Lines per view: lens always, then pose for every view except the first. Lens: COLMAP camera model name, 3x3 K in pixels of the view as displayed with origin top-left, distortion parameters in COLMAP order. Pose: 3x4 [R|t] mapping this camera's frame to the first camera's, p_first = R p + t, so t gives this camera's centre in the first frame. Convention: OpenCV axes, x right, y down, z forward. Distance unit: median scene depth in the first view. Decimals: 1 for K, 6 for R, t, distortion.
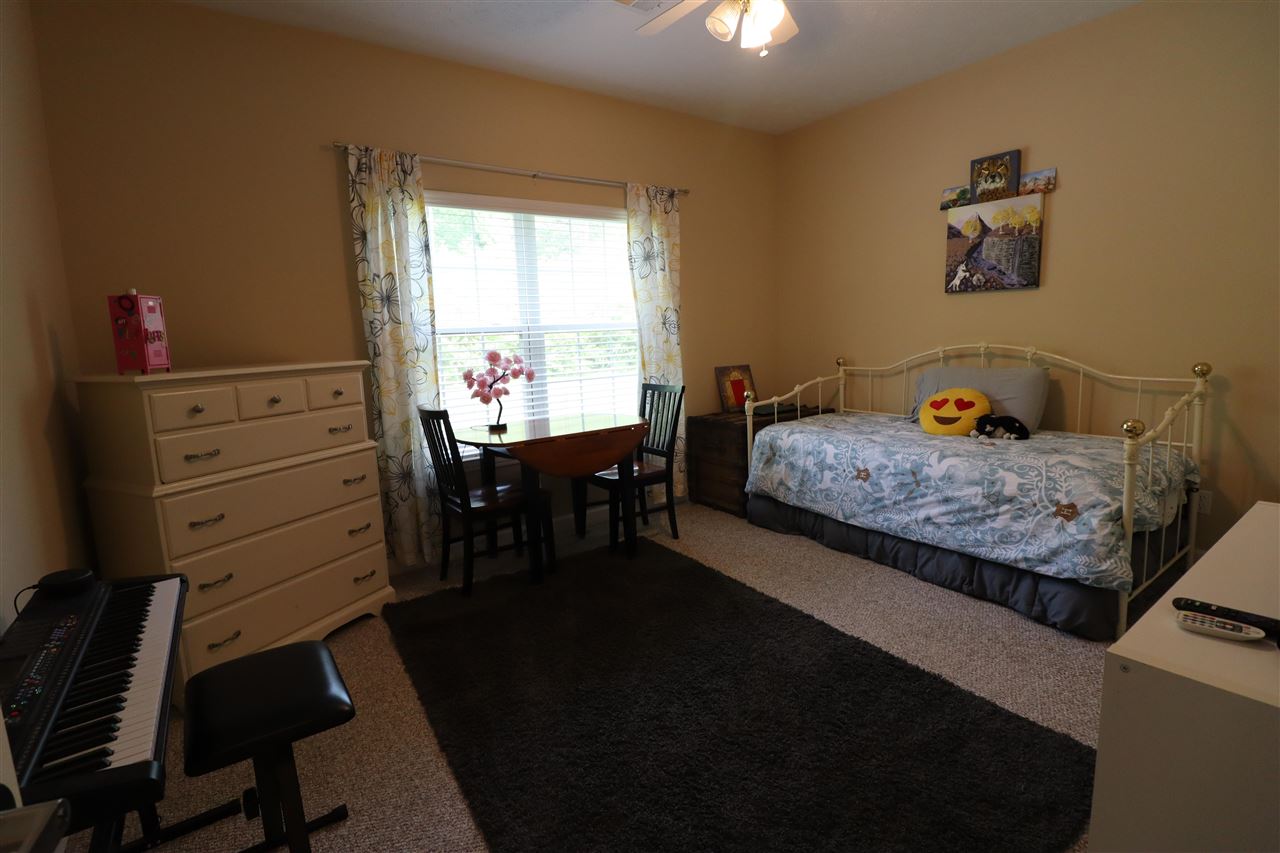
lens RADIAL K [[590.7, 0, 640.9], [0, 590.7, 413.4], [0, 0, 1]] dist [-0.000278, -0.013279]
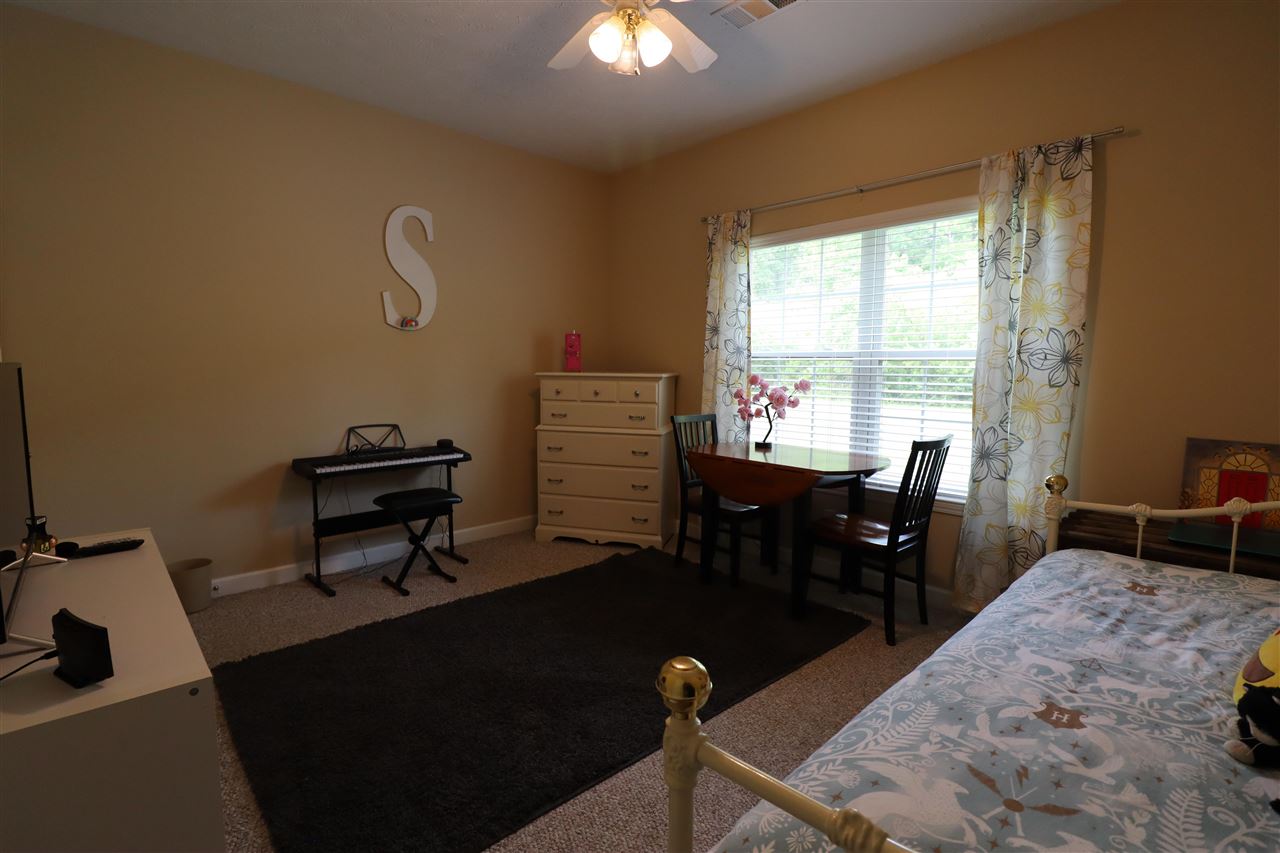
lens RADIAL K [[590.7, 0, 640.9], [0, 590.7, 413.4], [0, 0, 1]] dist [-0.000278, -0.013279]
pose [[0.139437, 0.122868, -0.982579, 0.699847], [-0.145861, 0.983997, 0.102347, -0.100401], [0.979429, 0.129049, 0.155128, 0.546072]]
